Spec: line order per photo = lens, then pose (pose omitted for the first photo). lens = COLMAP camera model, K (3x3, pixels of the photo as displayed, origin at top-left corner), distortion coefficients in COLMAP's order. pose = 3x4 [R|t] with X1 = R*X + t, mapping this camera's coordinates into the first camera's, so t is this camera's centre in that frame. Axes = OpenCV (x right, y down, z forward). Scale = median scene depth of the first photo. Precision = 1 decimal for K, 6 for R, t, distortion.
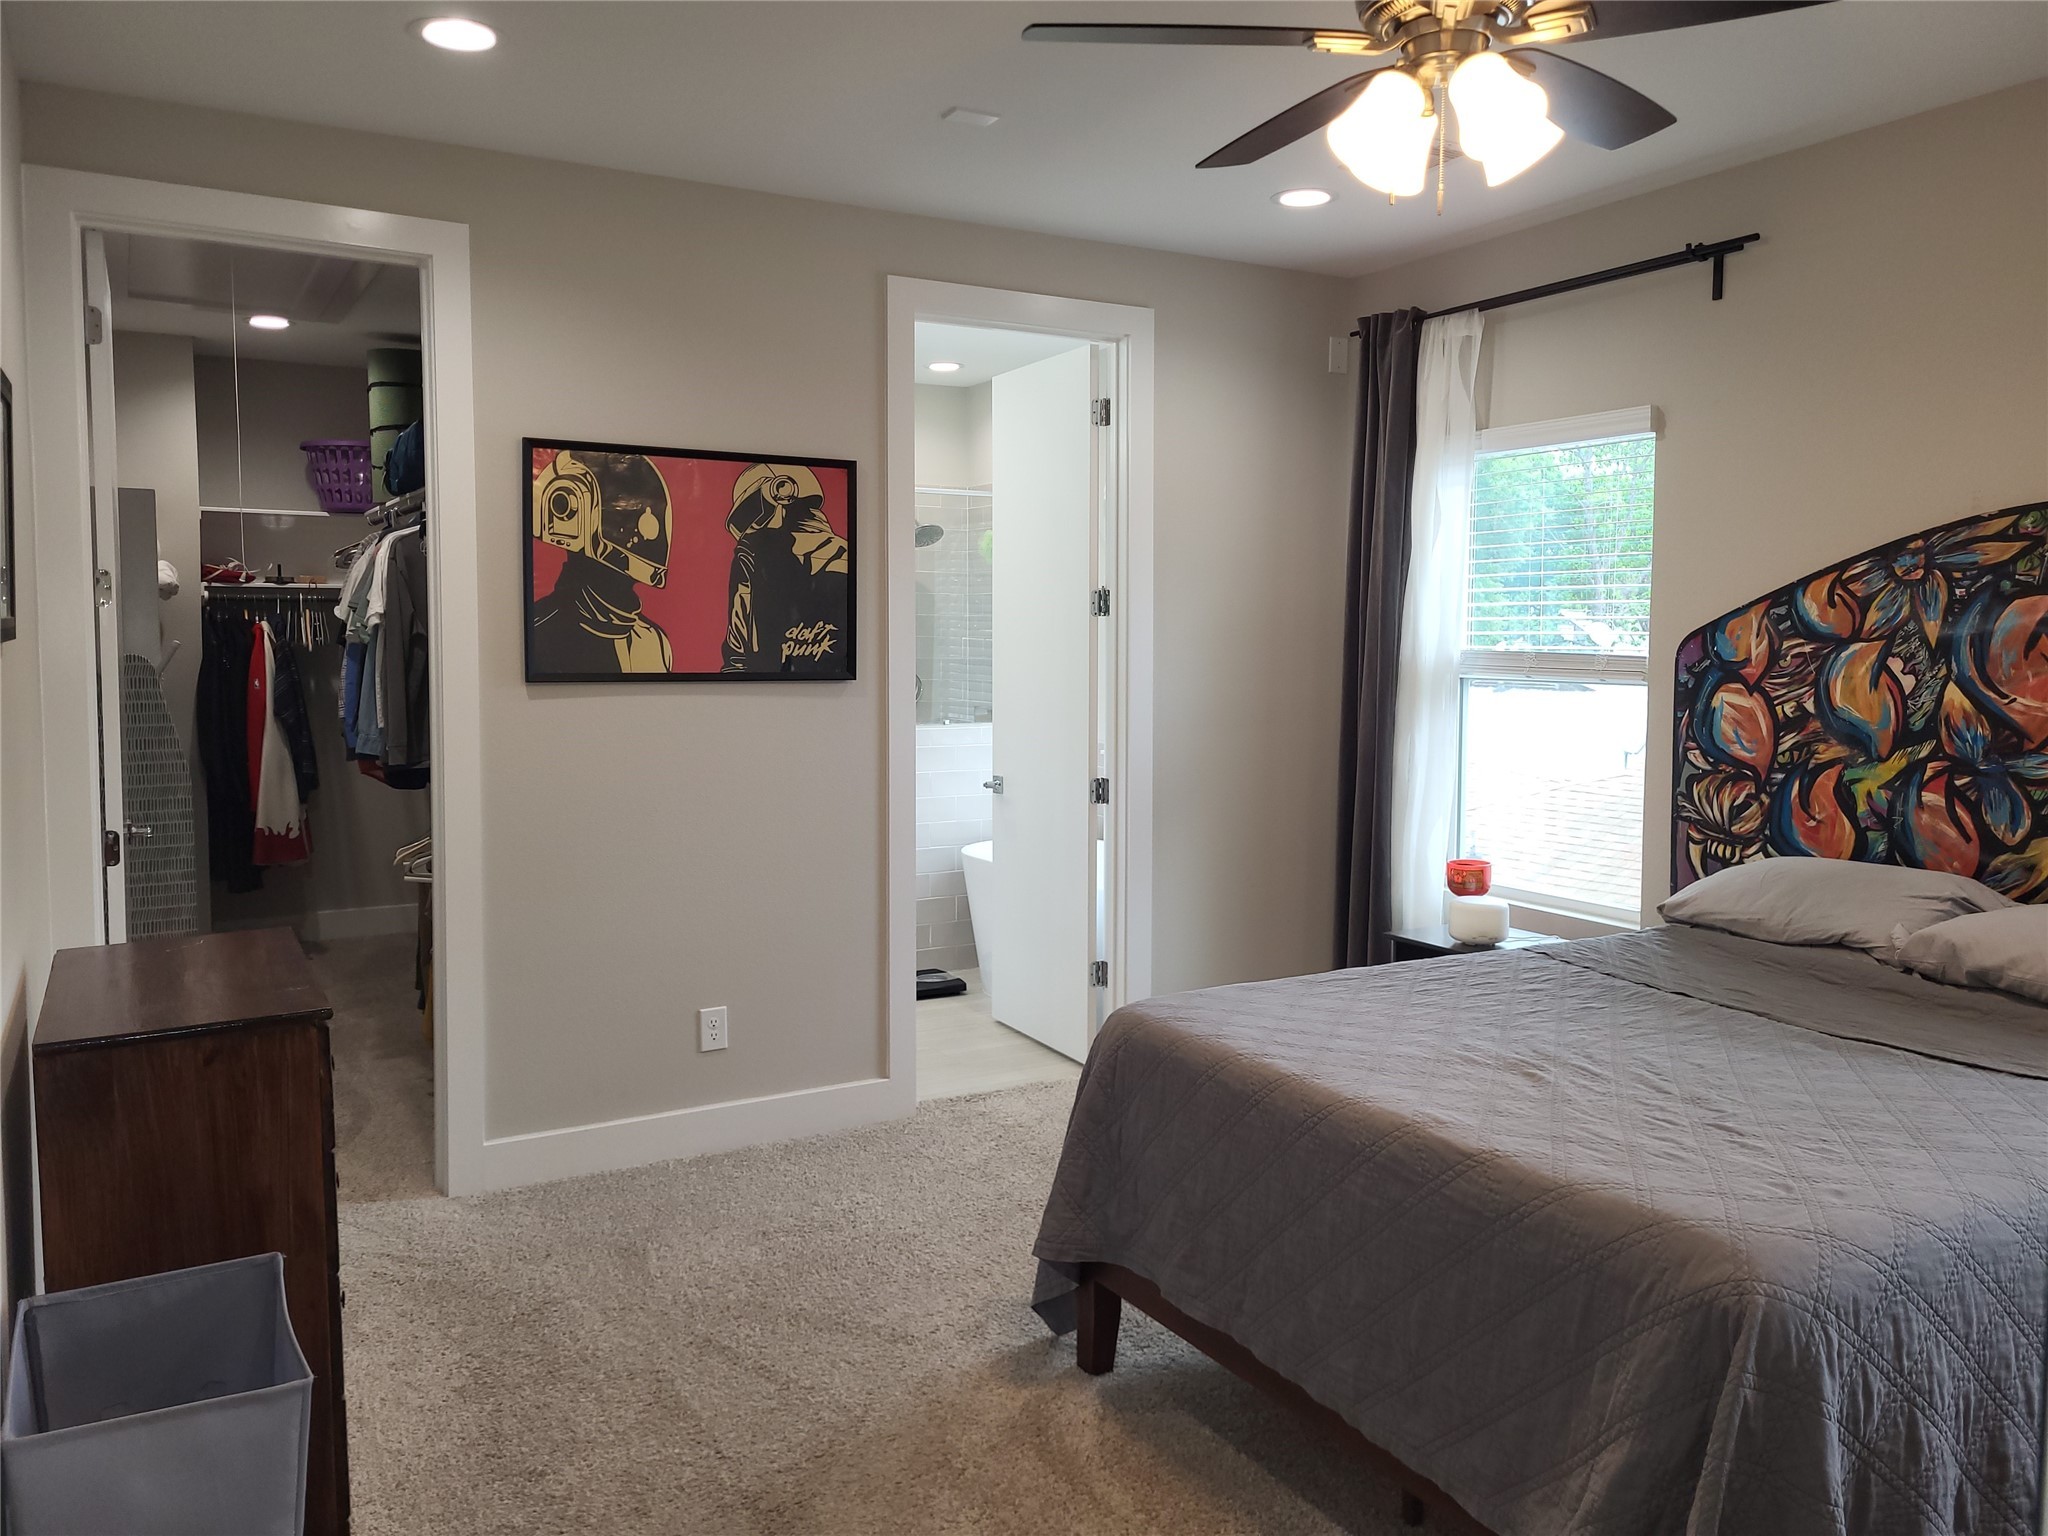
lens RADIAL K [[1563.3, 0, 1030.2], [0, 1563.3, 739.6], [0, 0, 1]] dist [0.057461, -0.047370]
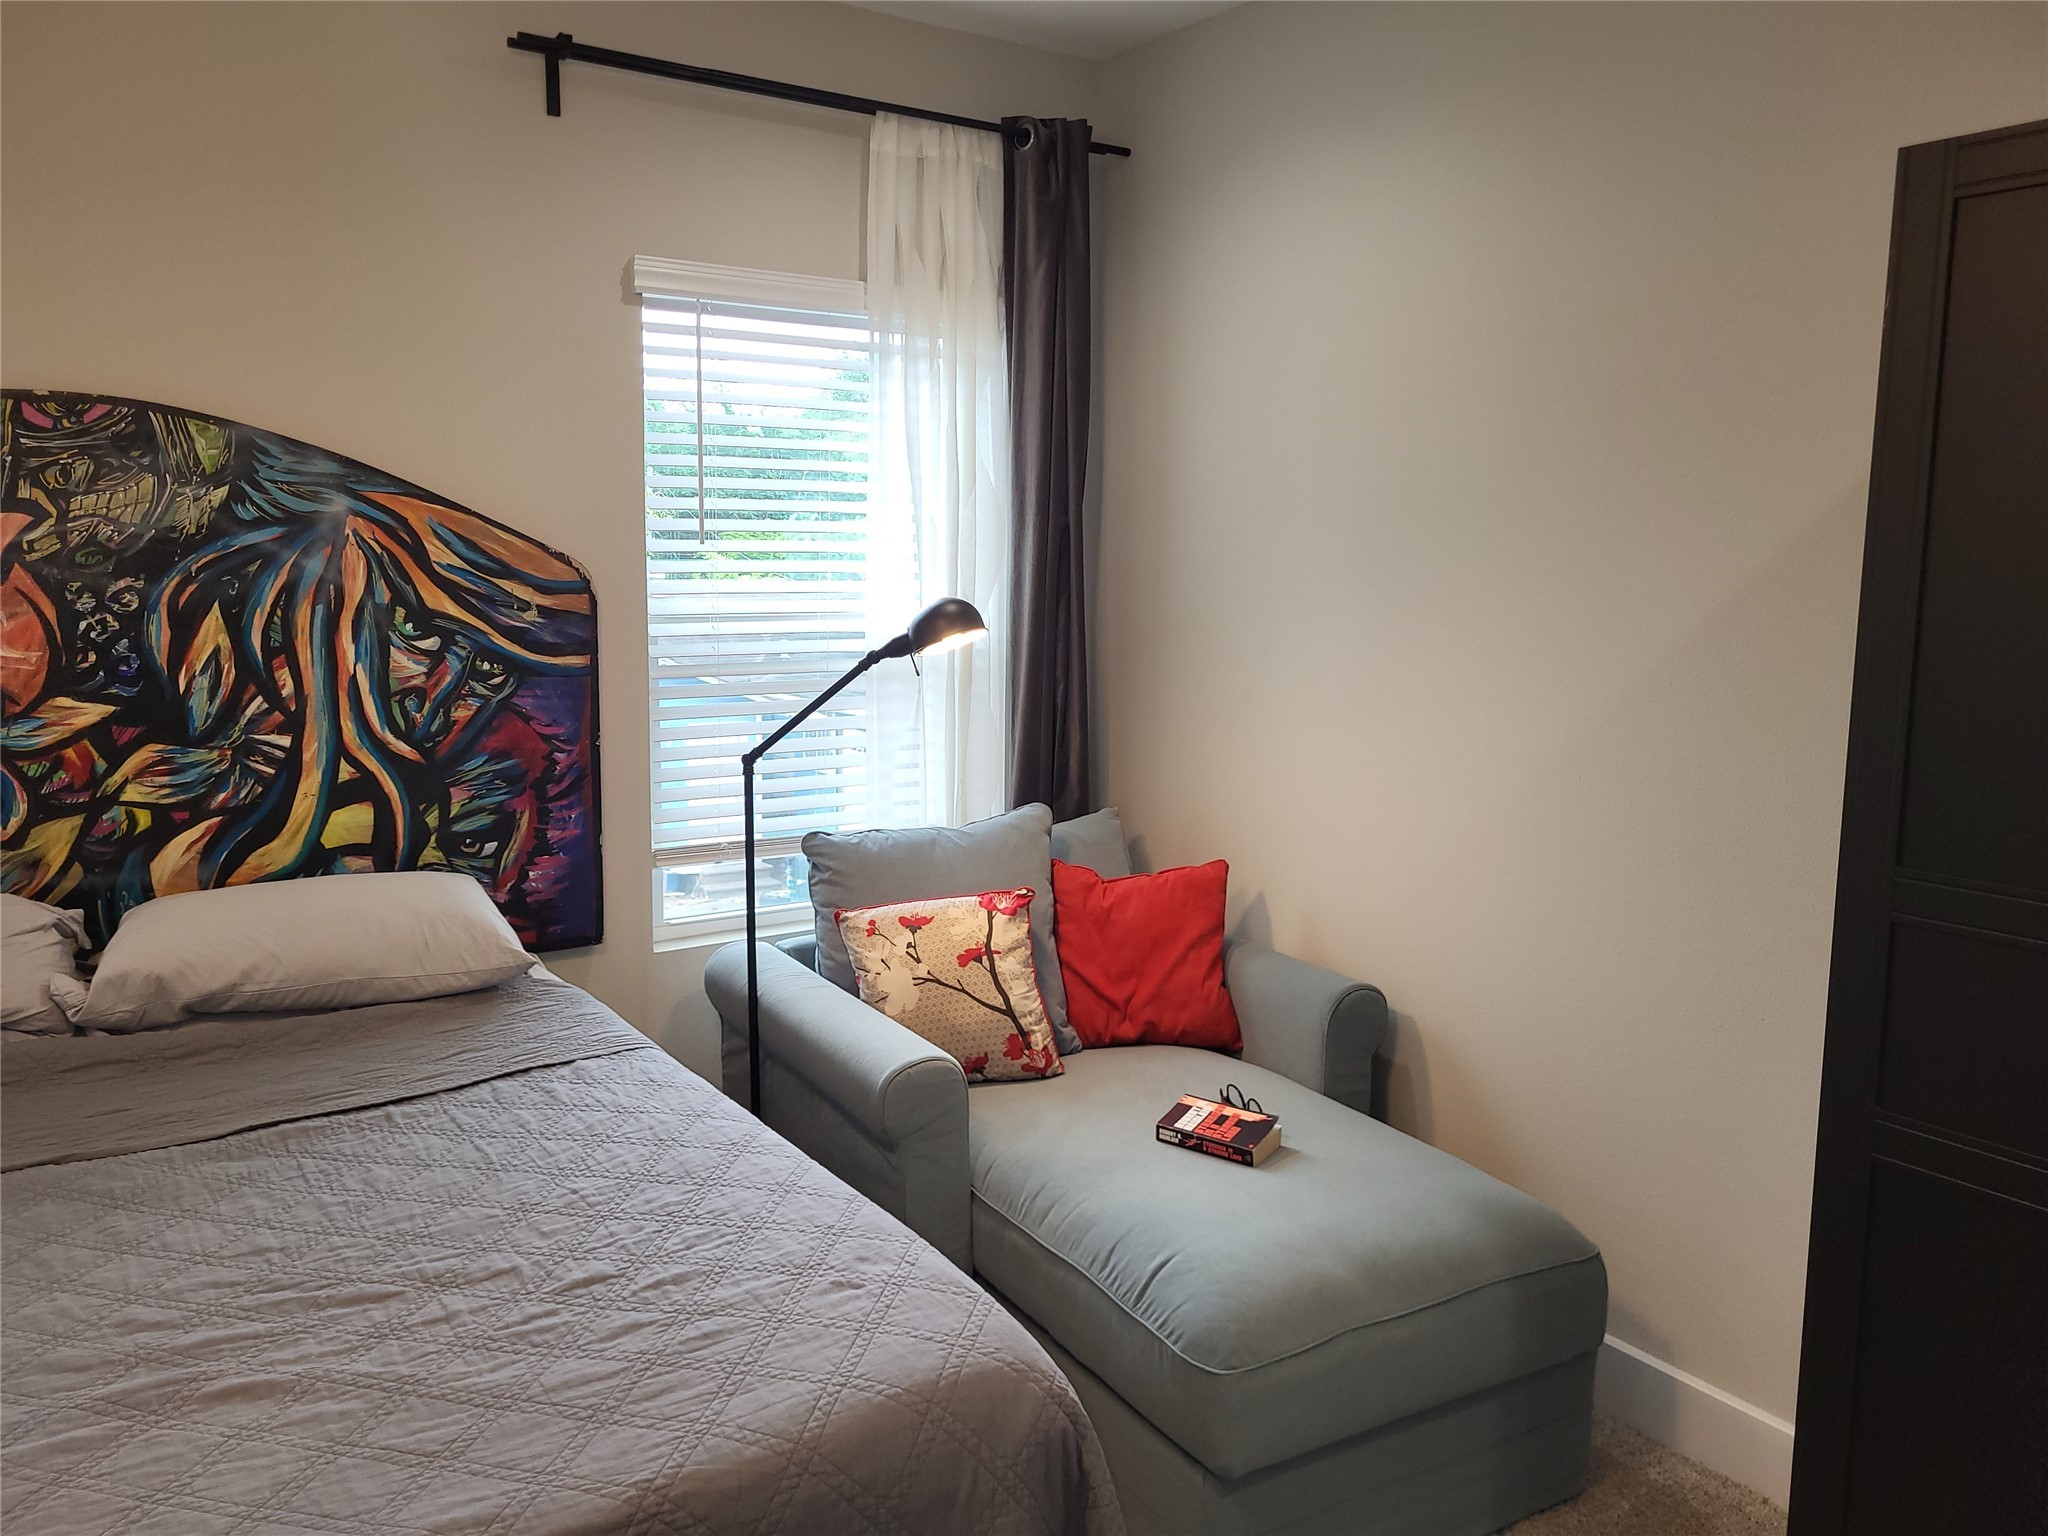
lens RADIAL K [[1563.3, 0, 1030.2], [0, 1563.3, 739.6], [0, 0, 1]] dist [0.057461, -0.047370]
pose [[-0.071222, -0.128167, 0.989192, -0.181058], [0.058925, 0.989438, 0.132441, -0.058007], [-0.995718, 0.067721, -0.062918, 0.596299]]
